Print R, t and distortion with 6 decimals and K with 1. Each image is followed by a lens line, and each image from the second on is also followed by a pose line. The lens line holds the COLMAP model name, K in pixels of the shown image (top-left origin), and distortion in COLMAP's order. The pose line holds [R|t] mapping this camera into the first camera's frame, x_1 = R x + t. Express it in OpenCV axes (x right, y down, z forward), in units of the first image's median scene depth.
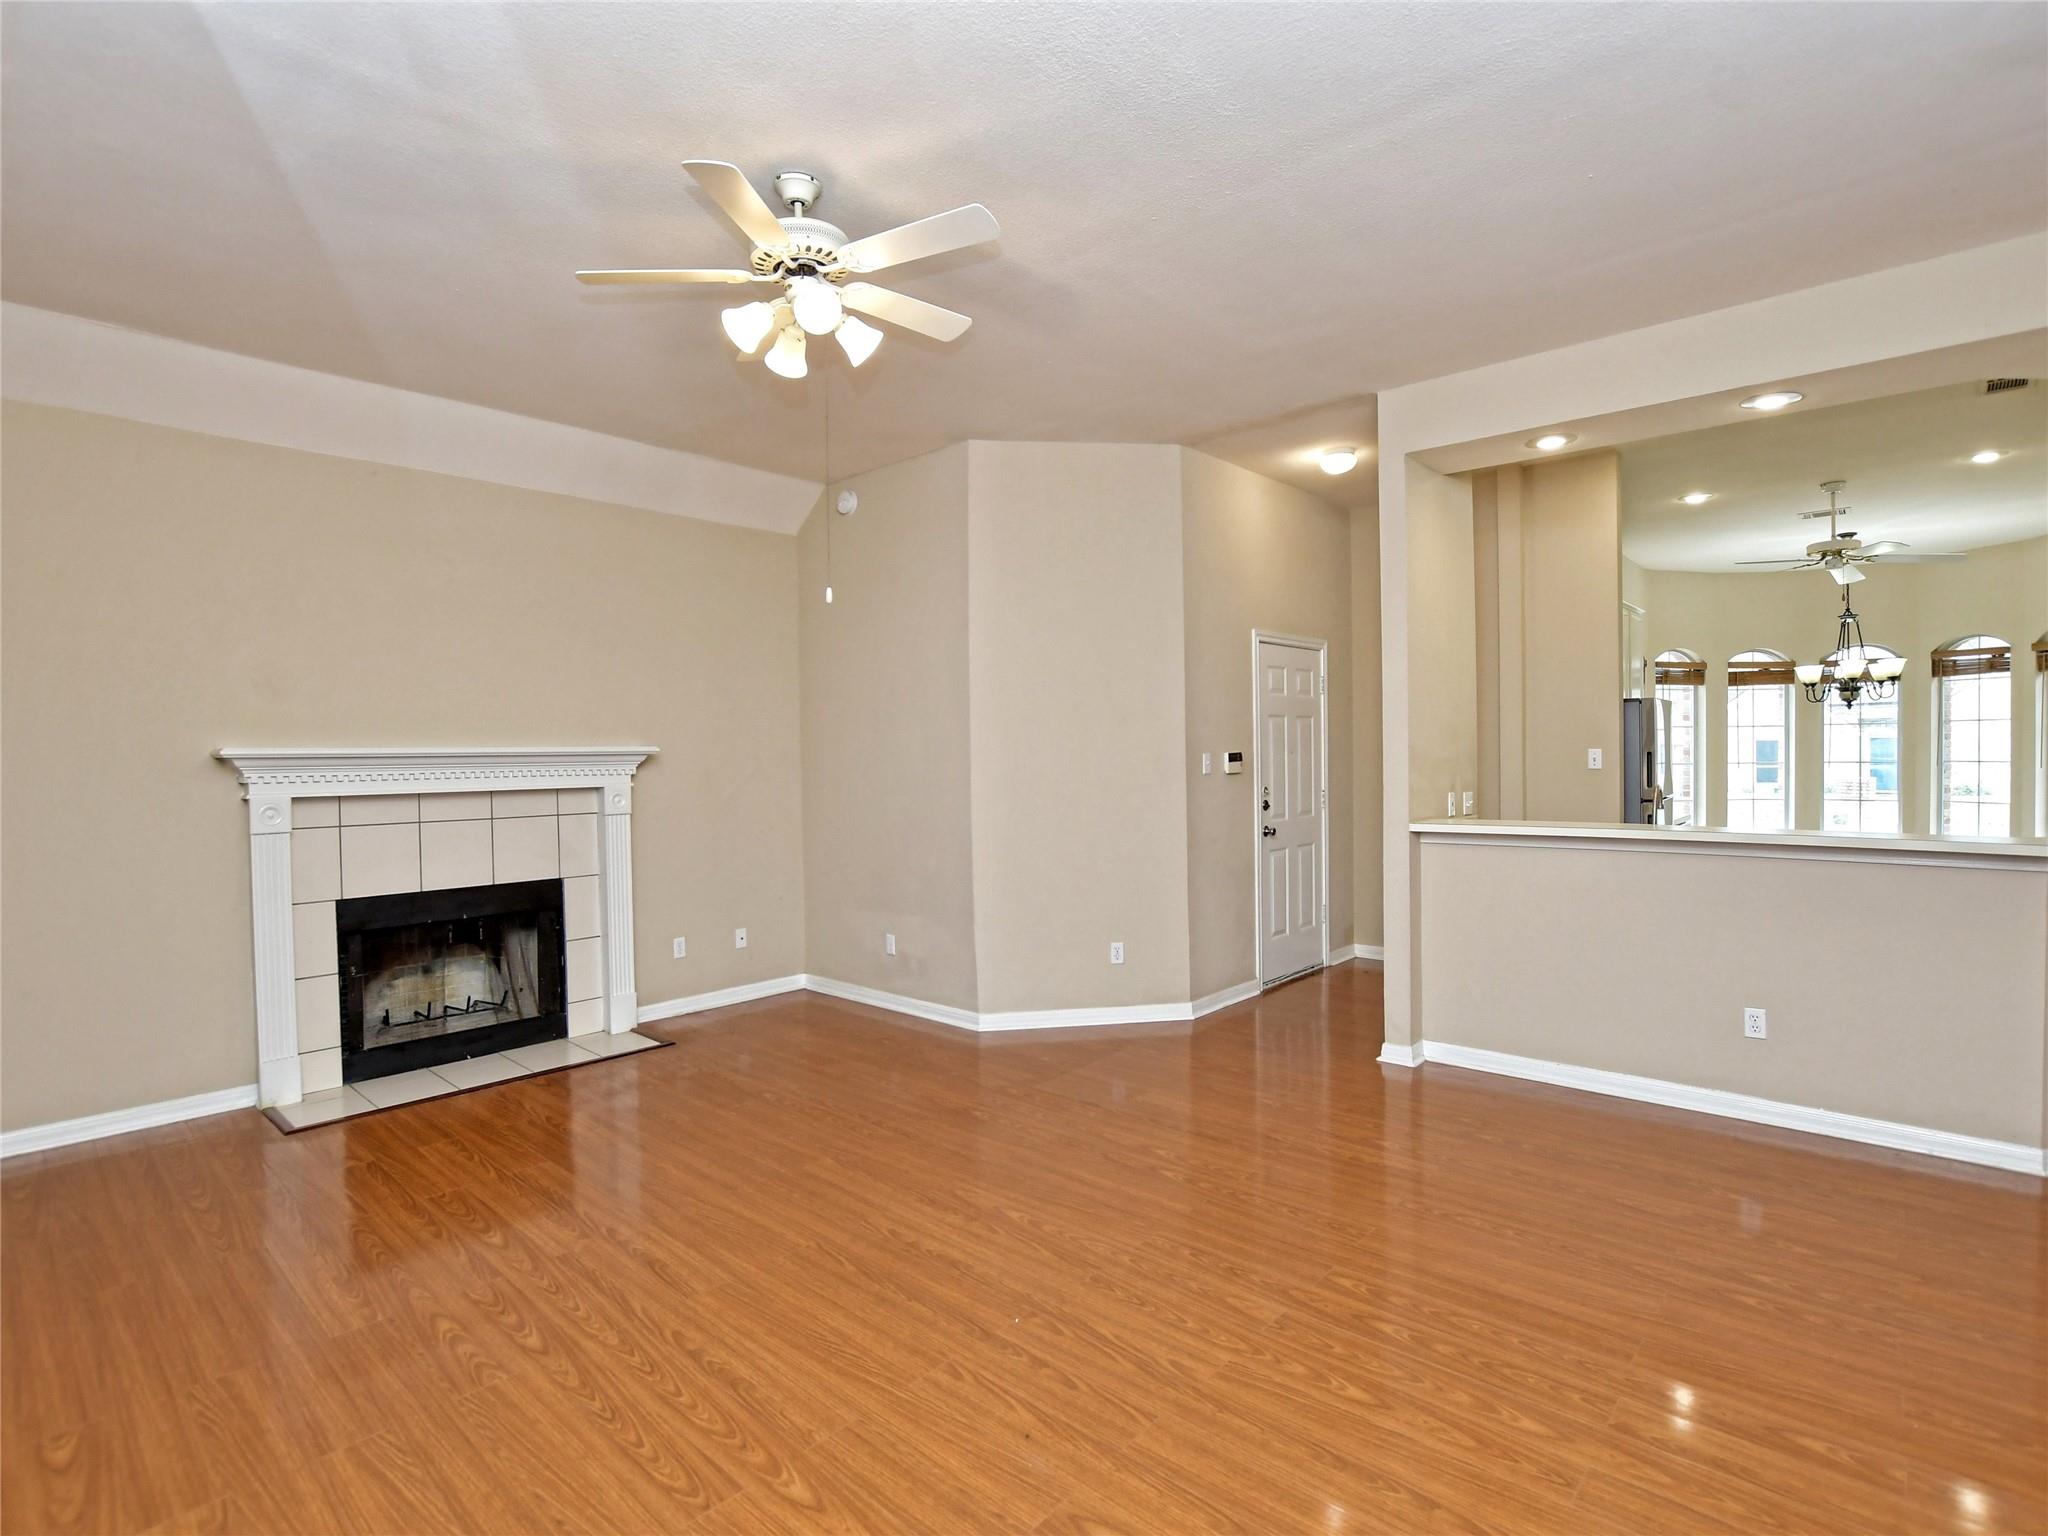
lens RADIAL K [[1001.1, 0, 1000.3], [0, 1001.1, 773.9], [0, 0, 1]] dist [-0.027577, -0.000535]
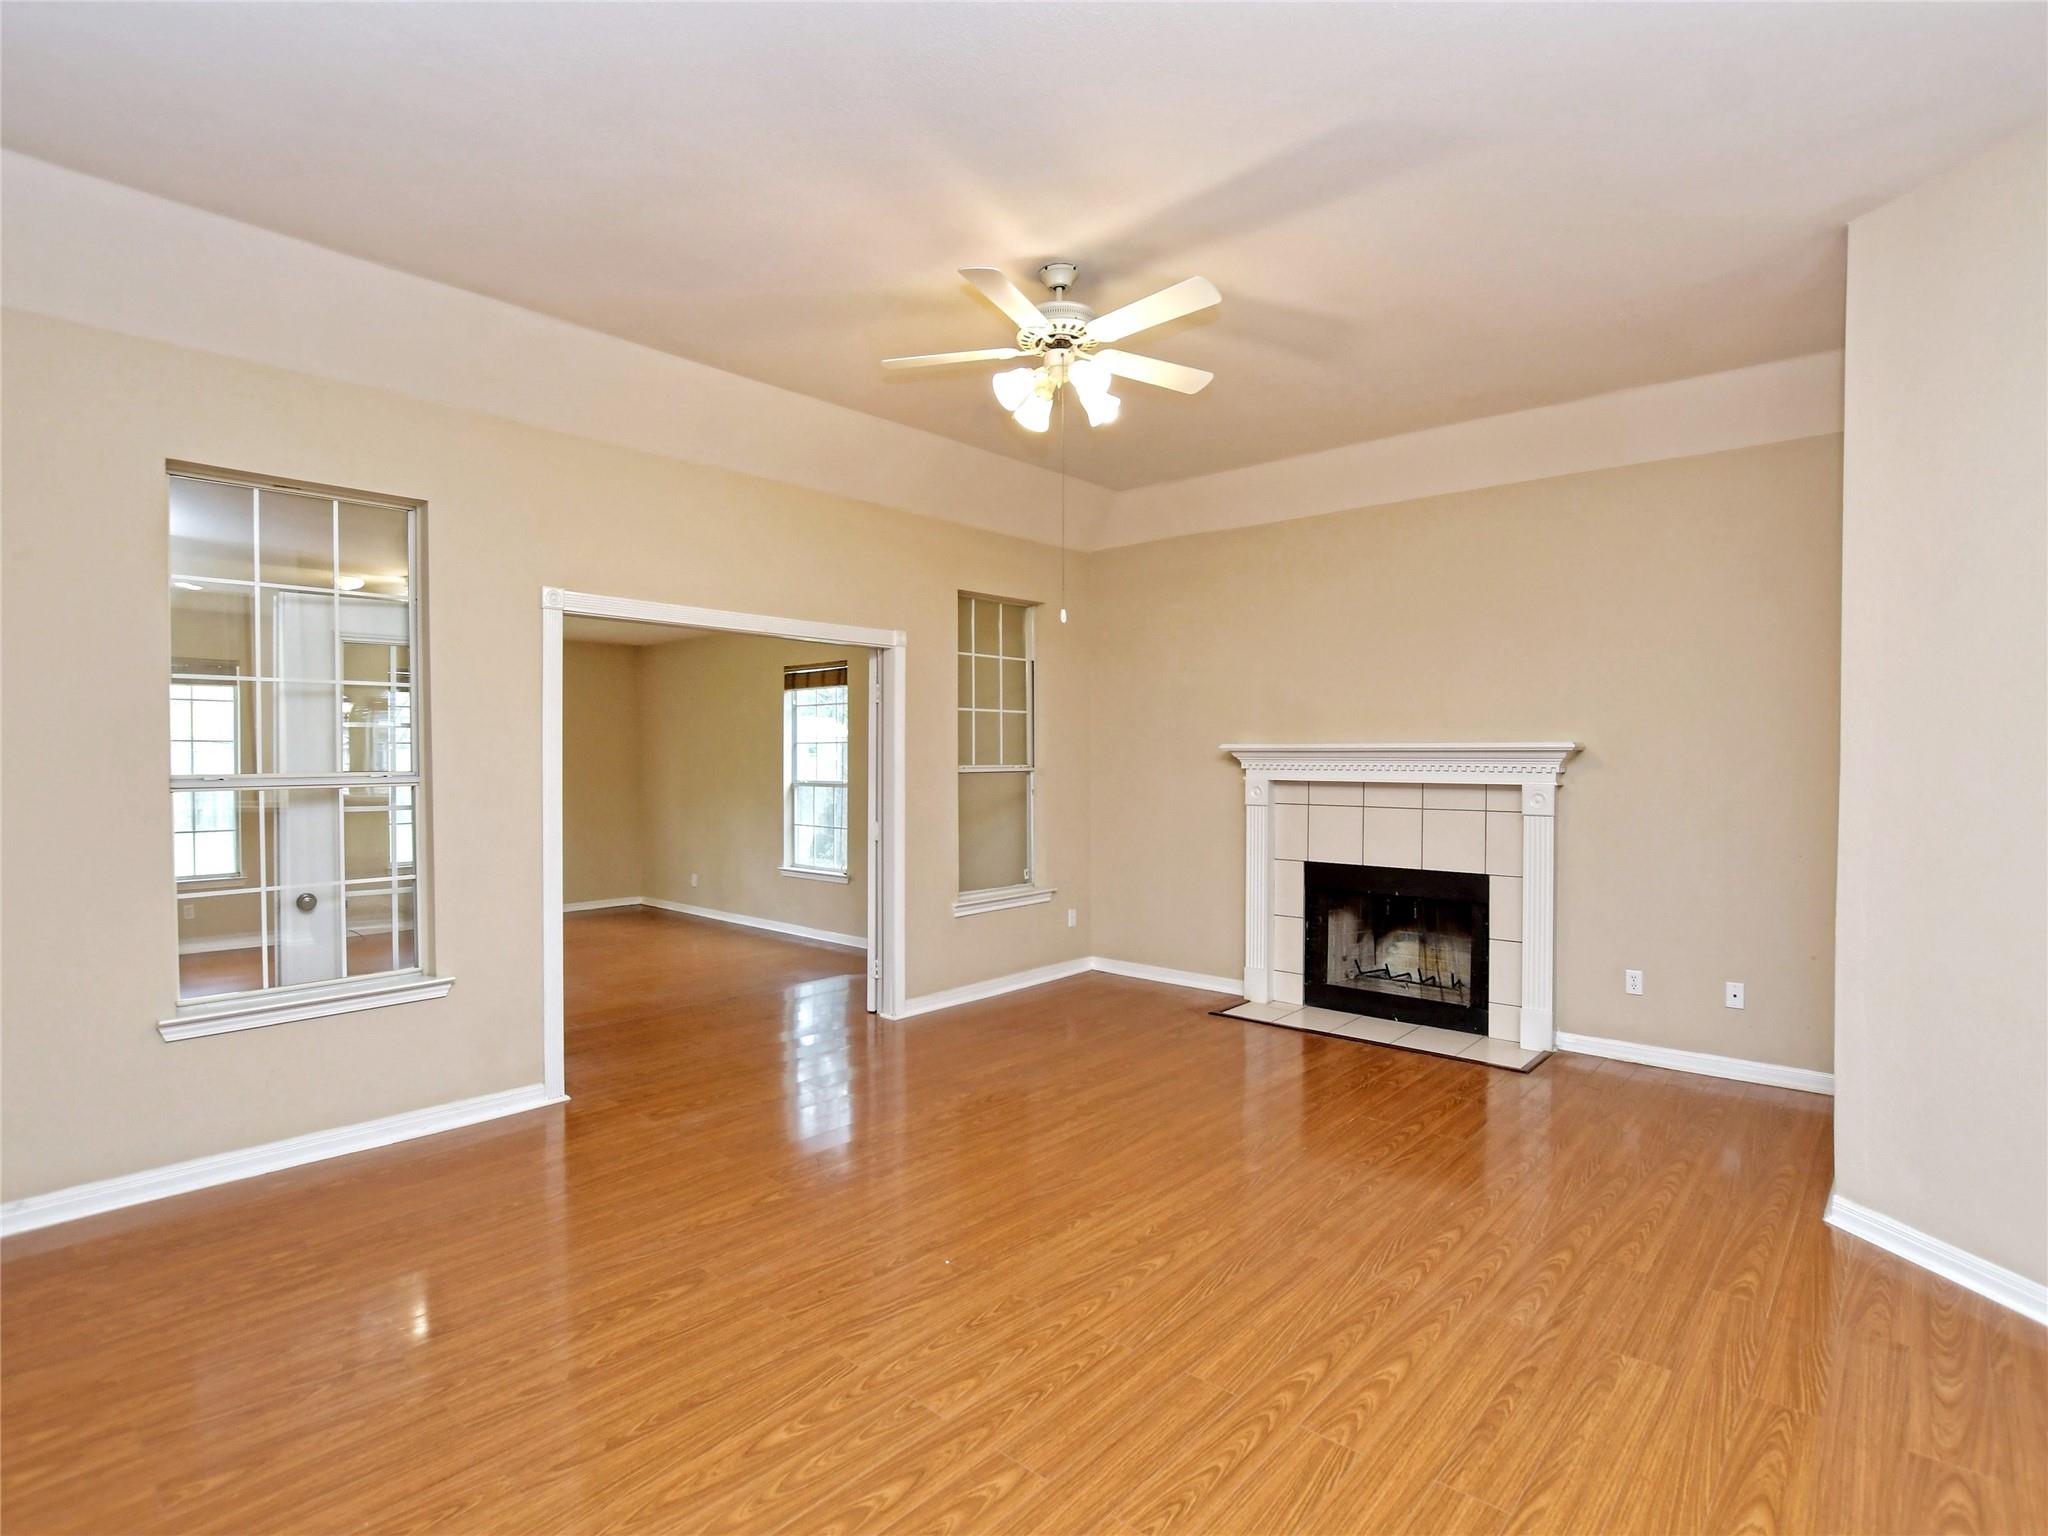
lens RADIAL K [[1020.7, 0, 1026.4], [0, 1020.7, 774.0], [0, 0, 1]] dist [-0.031523, 0.001867]
pose [[0.031154, 0.032289, -0.998993, 0.692439], [-0.022827, 0.999240, 0.031586, -0.022165], [0.999254, 0.021820, 0.031868, 0.631202]]
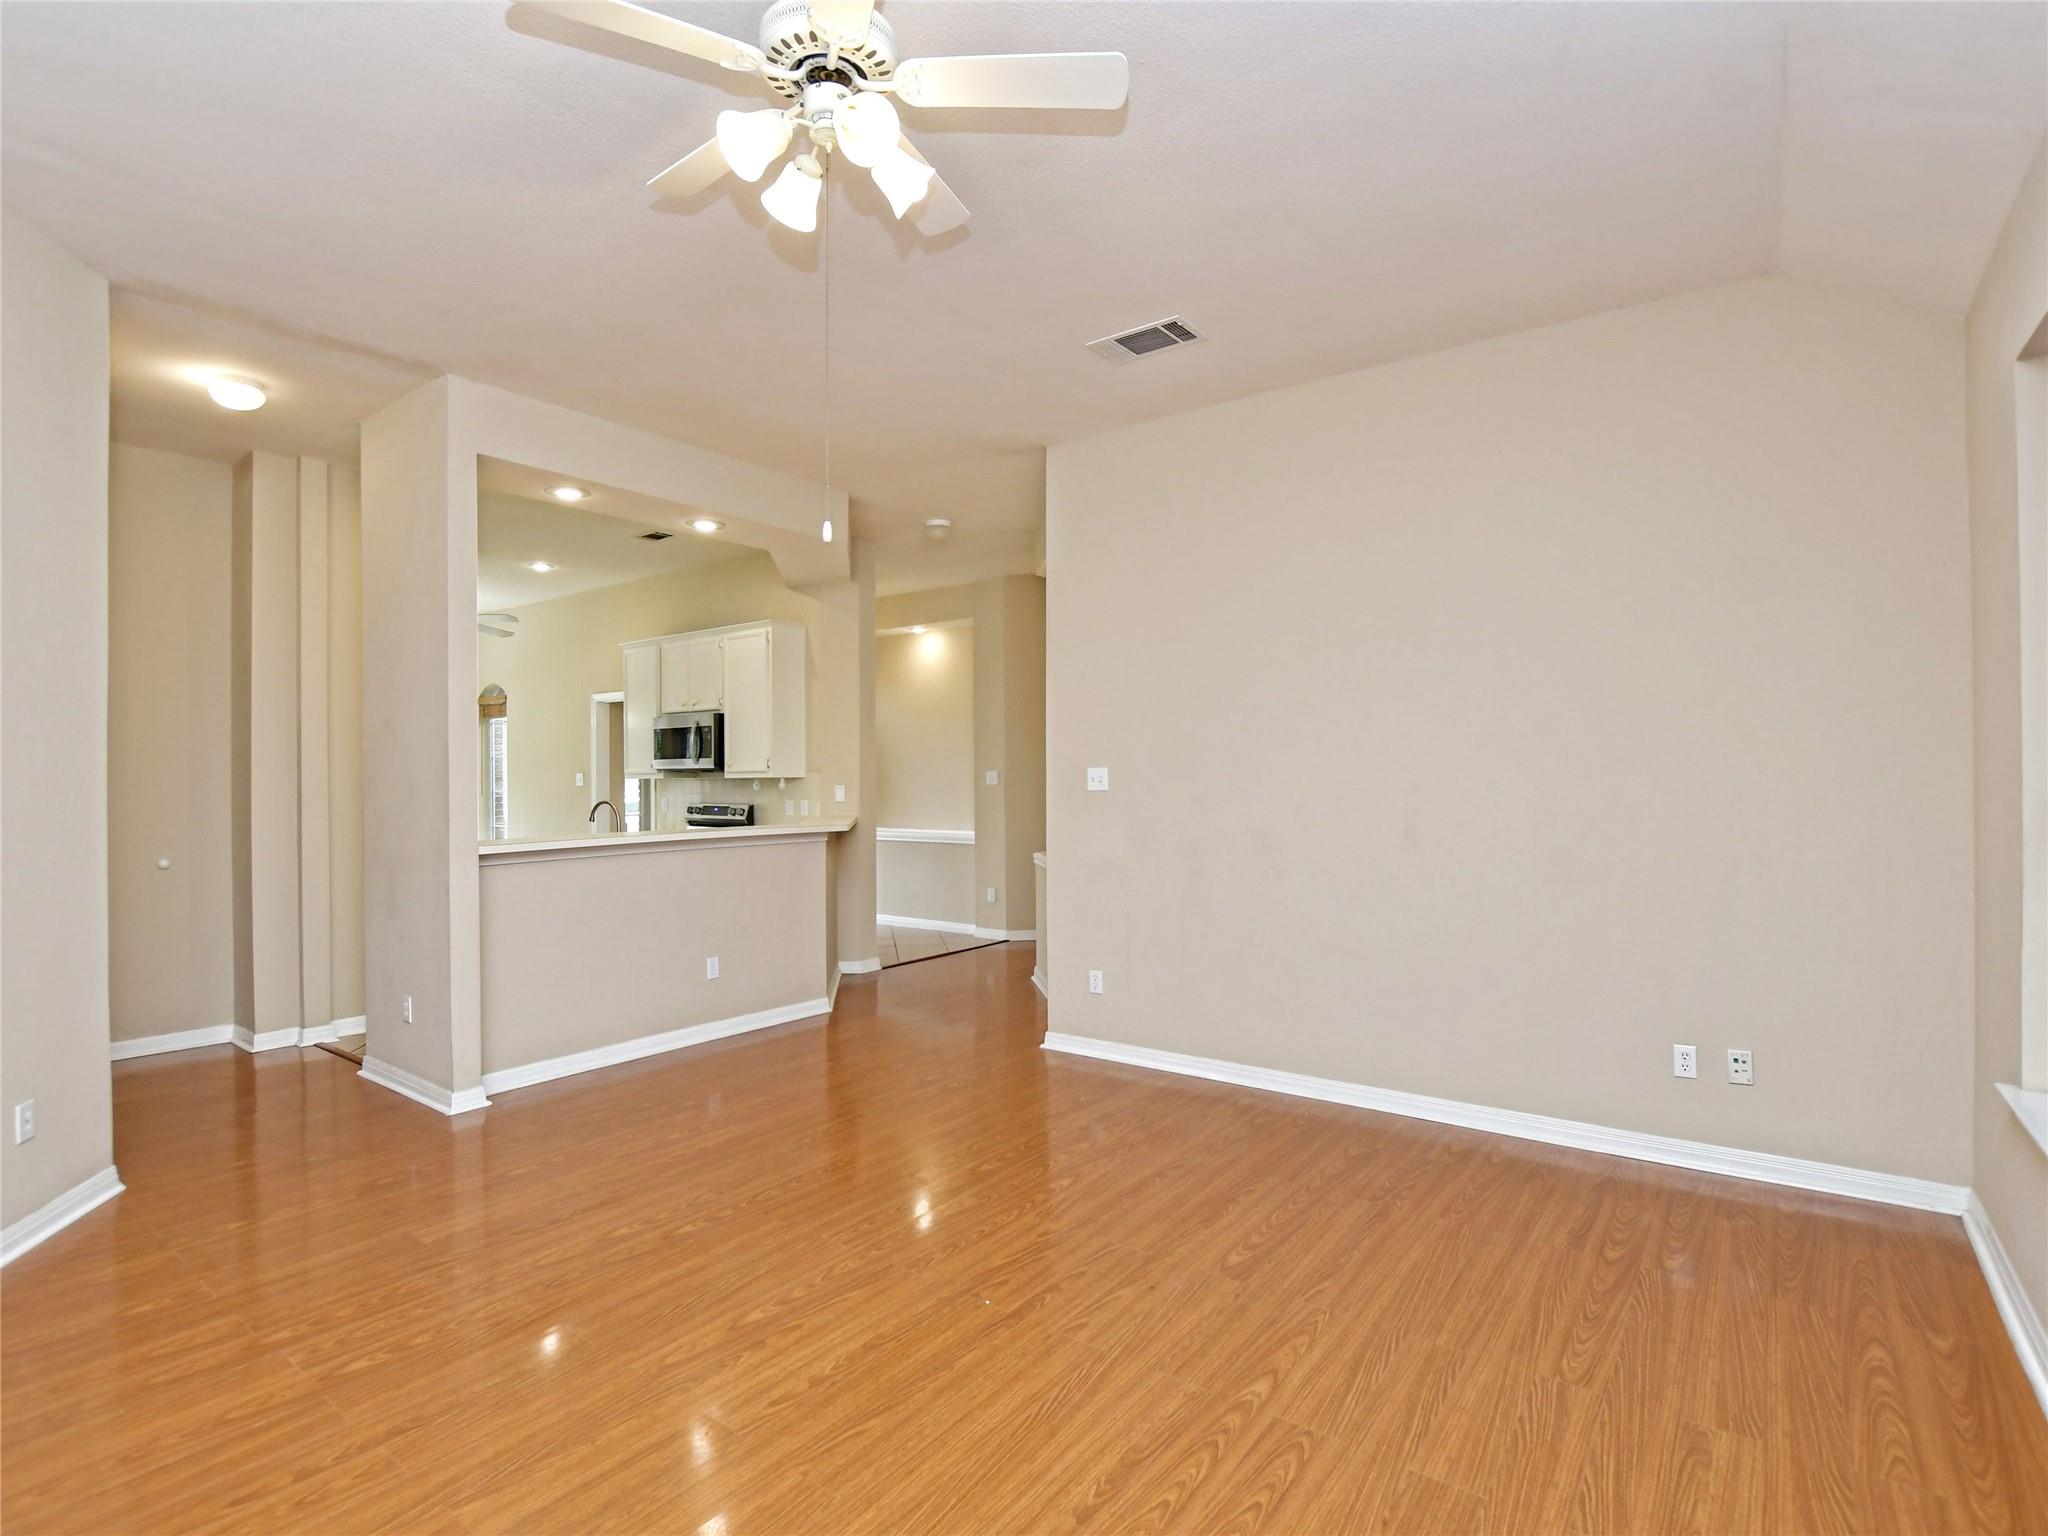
lens RADIAL K [[1015.4, 0, 1006.7], [0, 1015.4, 784.3], [0, 0, 1]] dist [-0.030071, -0.000327]
pose [[-0.094988, 0.003910, 0.995471, -0.625626], [0.029306, 0.999570, -0.001129, 0.008104], [-0.995047, 0.029066, -0.095062, 0.645409]]
